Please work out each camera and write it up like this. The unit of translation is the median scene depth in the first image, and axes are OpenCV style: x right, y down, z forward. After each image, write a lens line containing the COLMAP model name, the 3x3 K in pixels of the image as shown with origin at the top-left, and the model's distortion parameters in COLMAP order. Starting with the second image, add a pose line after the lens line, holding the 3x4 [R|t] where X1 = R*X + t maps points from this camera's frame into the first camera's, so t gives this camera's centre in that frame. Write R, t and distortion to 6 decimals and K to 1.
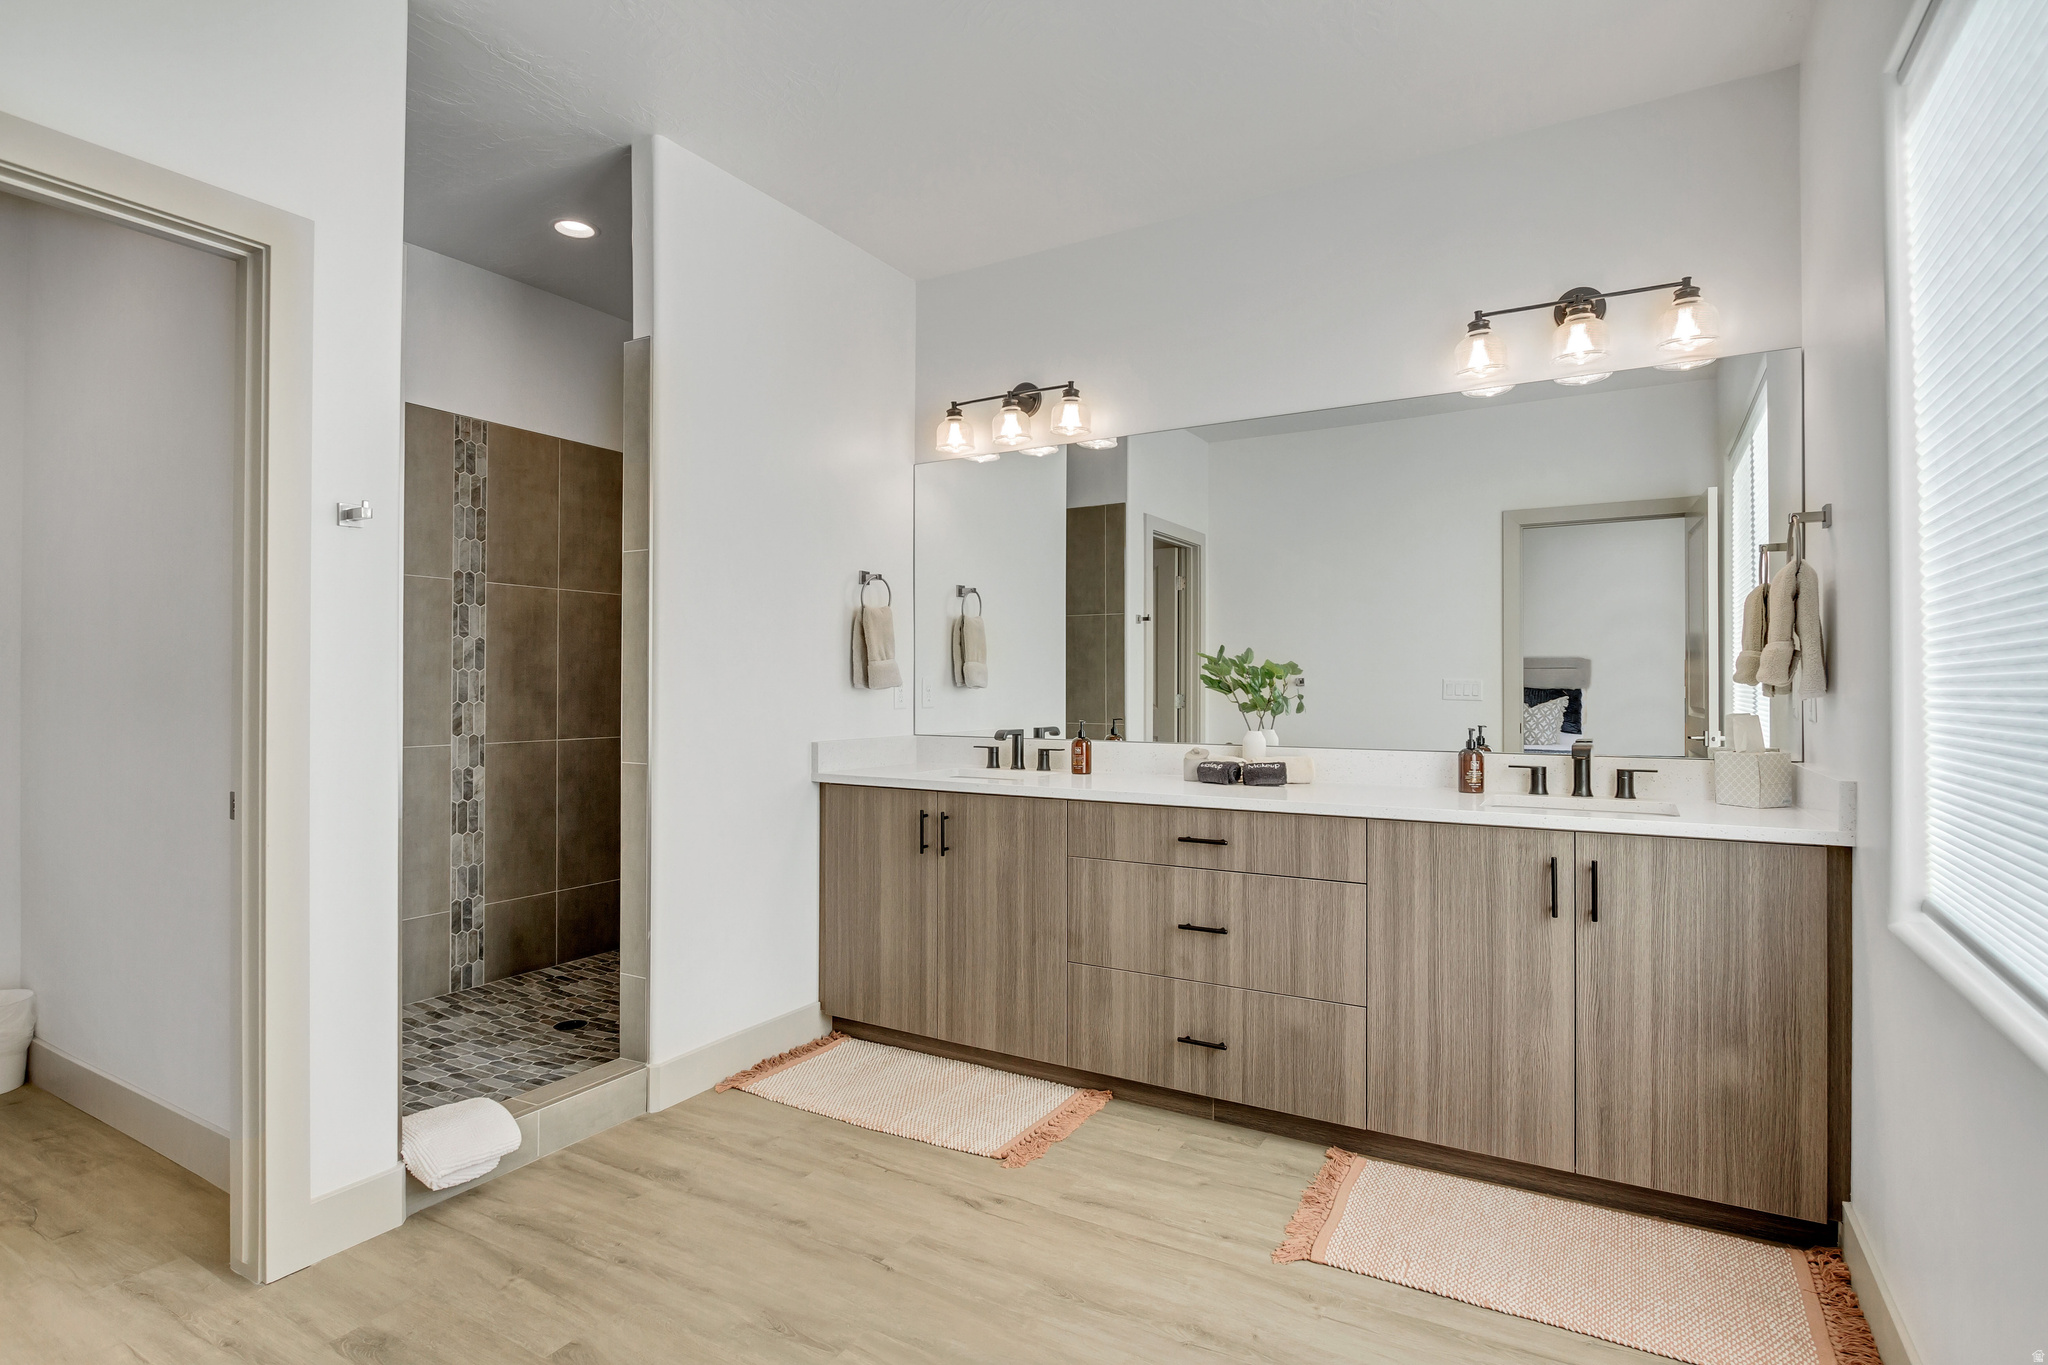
lens RADIAL K [[1029.5, 0, 1021.5], [0, 1029.5, 672.9], [0, 0, 1]] dist [0.002427, 0.000510]
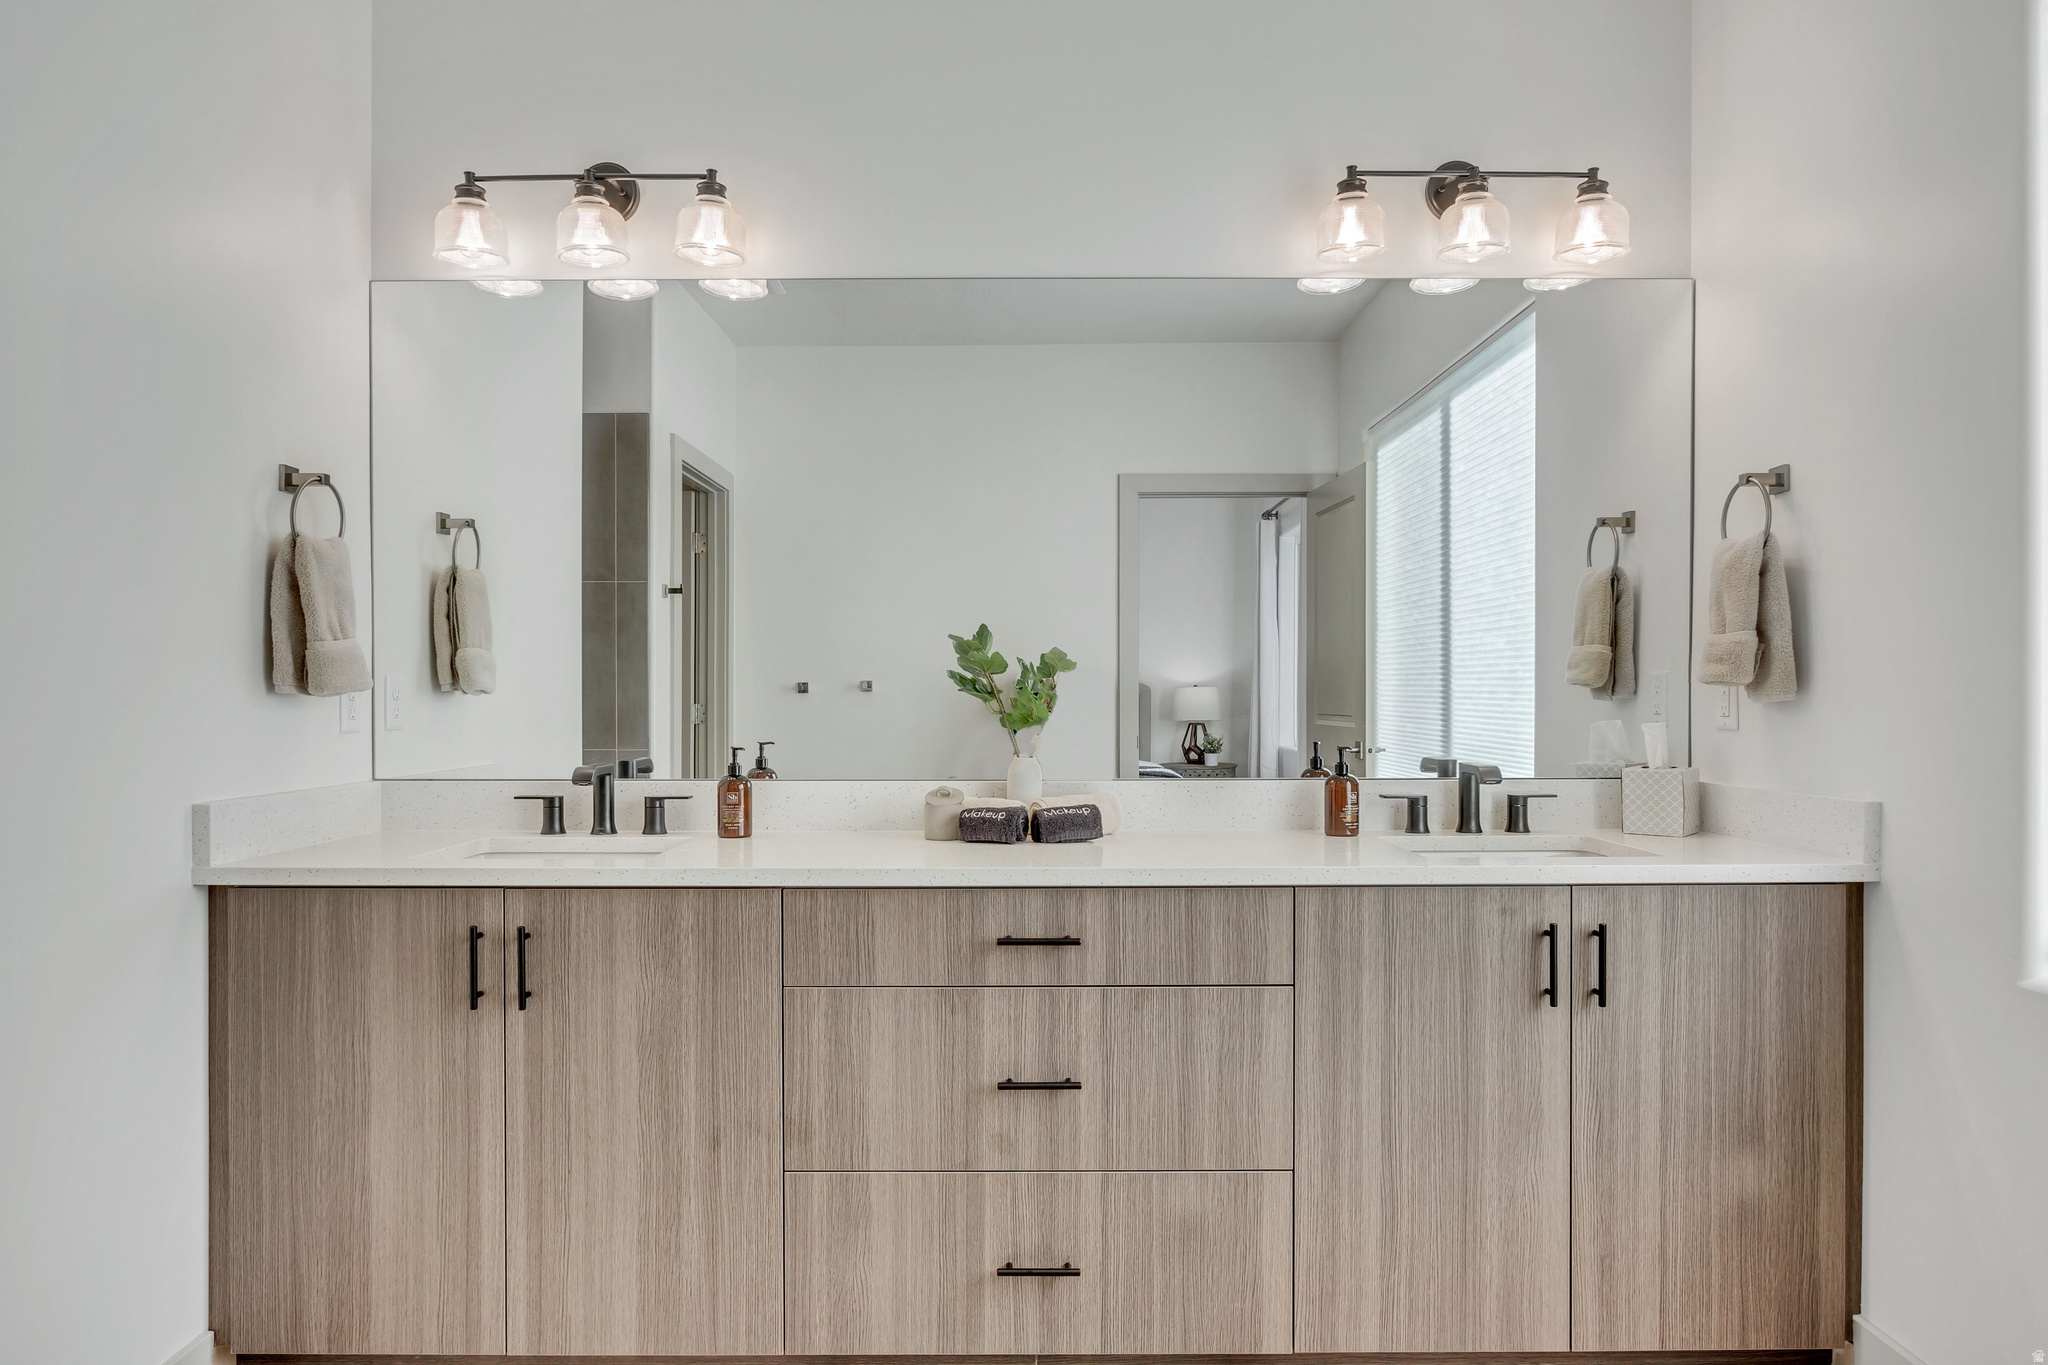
lens RADIAL K [[1284.7, 0, 1022.9], [0, 1284.7, 698.4], [0, 0, 1]] dist [-0.007535, 0.009645]
pose [[0.862674, -0.003900, 0.505745, -0.189881], [-0.003799, 0.999892, 0.014192, 0.007679], [-0.505746, -0.014165, 0.862566, 0.308837]]
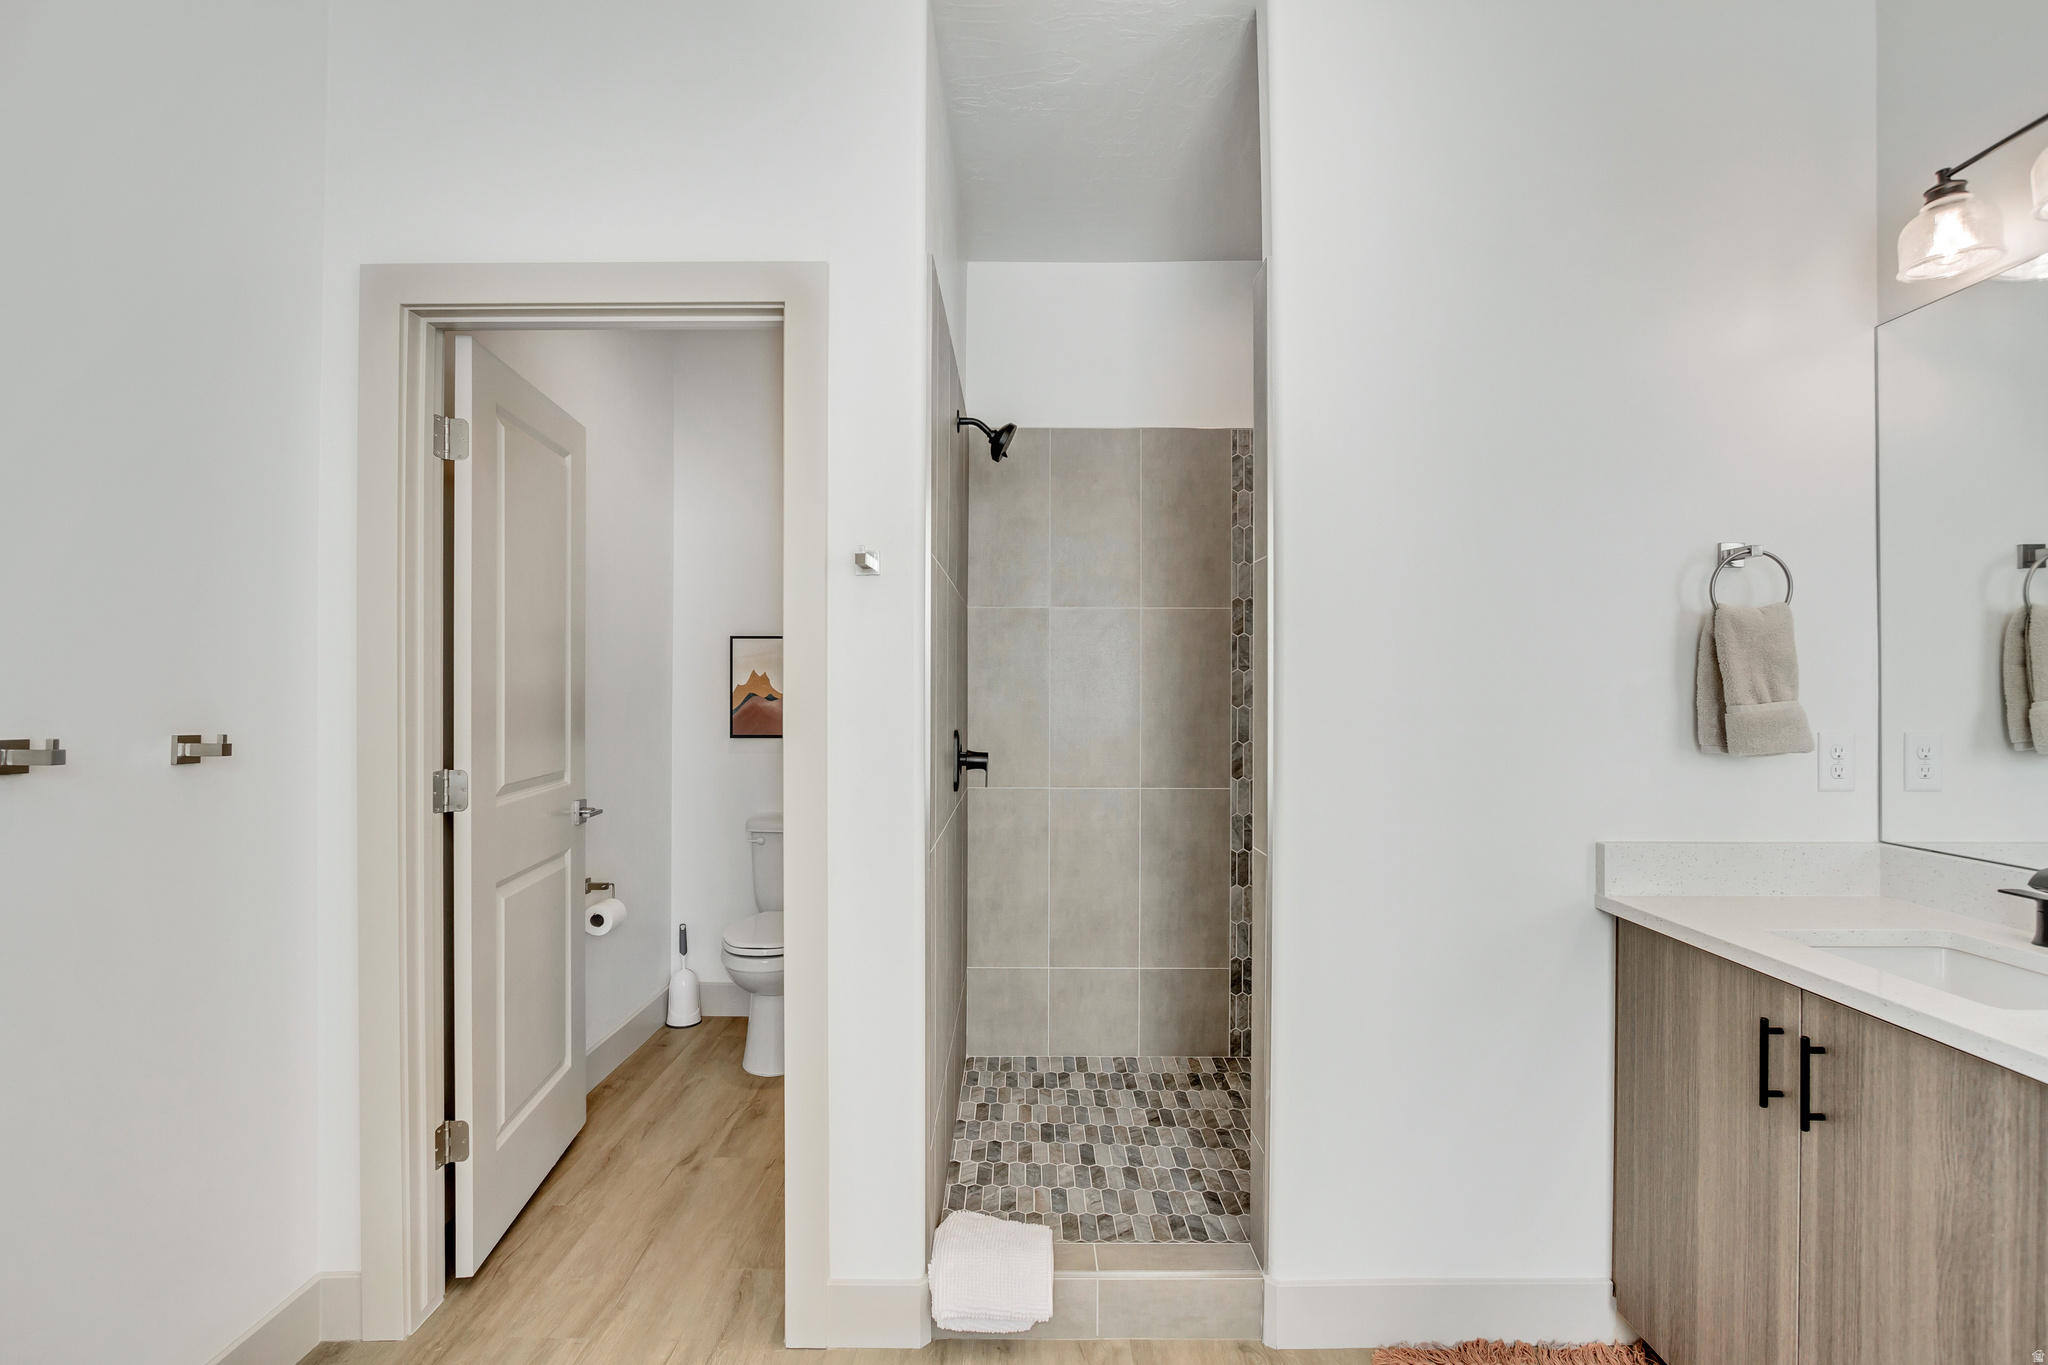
lens RADIAL K [[974.9, 0, 1028.5], [0, 974.9, 686.3], [0, 0, 1]] dist [-0.008331, -0.001016]
pose [[0.506946, -0.002127, -0.861975, 0.126948], [0.008765, 0.999958, 0.002688, -0.030242], [0.861933, -0.008918, 0.506943, 0.478696]]
